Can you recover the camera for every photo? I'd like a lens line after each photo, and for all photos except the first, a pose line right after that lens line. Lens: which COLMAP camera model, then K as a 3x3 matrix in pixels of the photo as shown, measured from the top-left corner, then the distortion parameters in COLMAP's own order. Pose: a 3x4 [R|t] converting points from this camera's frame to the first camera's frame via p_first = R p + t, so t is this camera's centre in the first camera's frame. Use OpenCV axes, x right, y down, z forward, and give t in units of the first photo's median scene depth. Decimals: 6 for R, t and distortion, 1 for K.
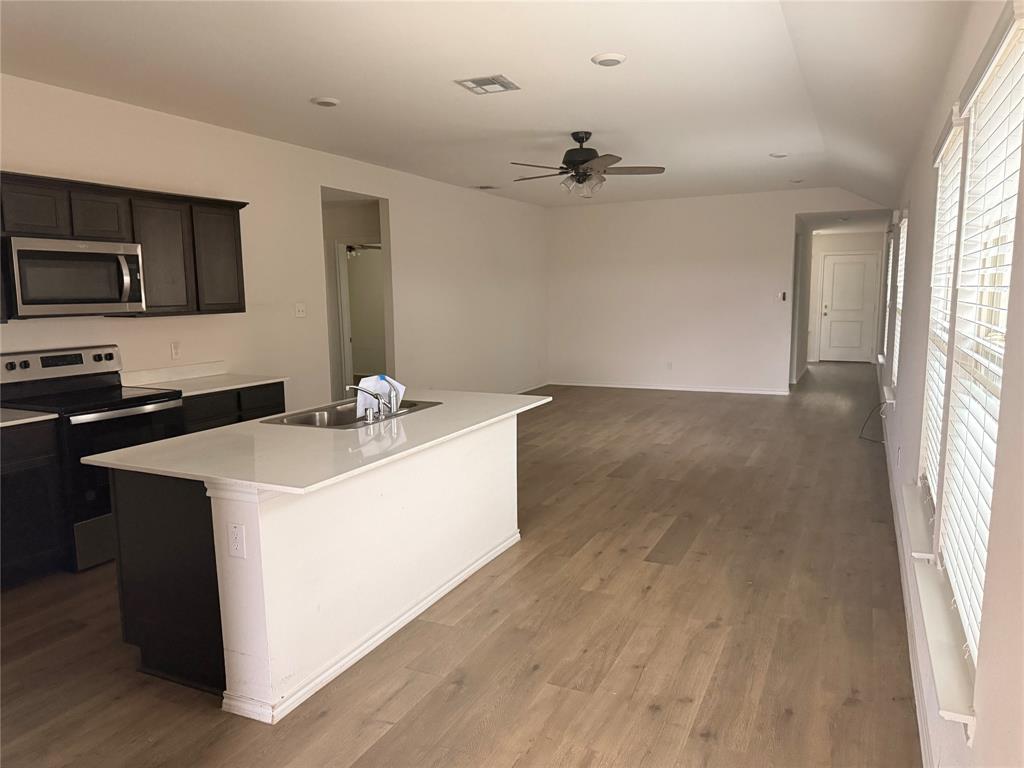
lens RADIAL K [[714.0, 0, 512.0], [0, 714.0, 384.0], [0, 0, 1]] dist [0.034539, -0.006019]
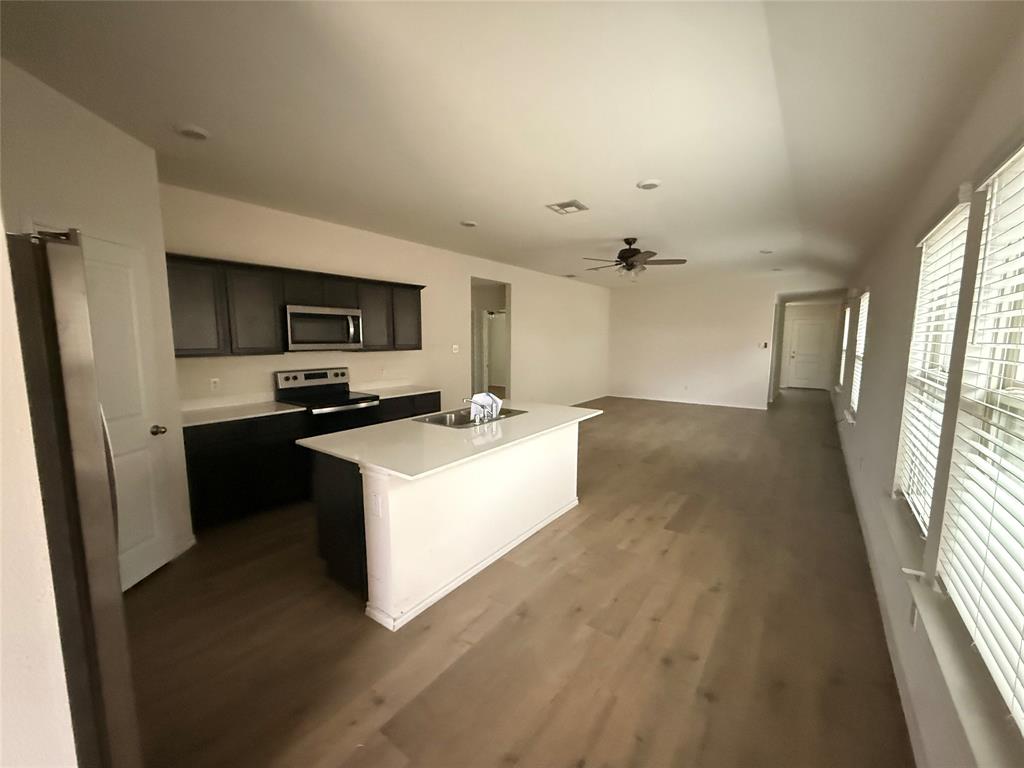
lens RADIAL K [[406.3, 0, 512.0], [0, 406.3, 384.0], [0, 0, 1]] dist [0.002118, 0.000383]
pose [[0.982292, 0.034229, -0.184206, 0.025660], [-0.037473, 0.999197, -0.014157, -0.018711], [0.183573, 0.020809, 0.982786, 0.135038]]
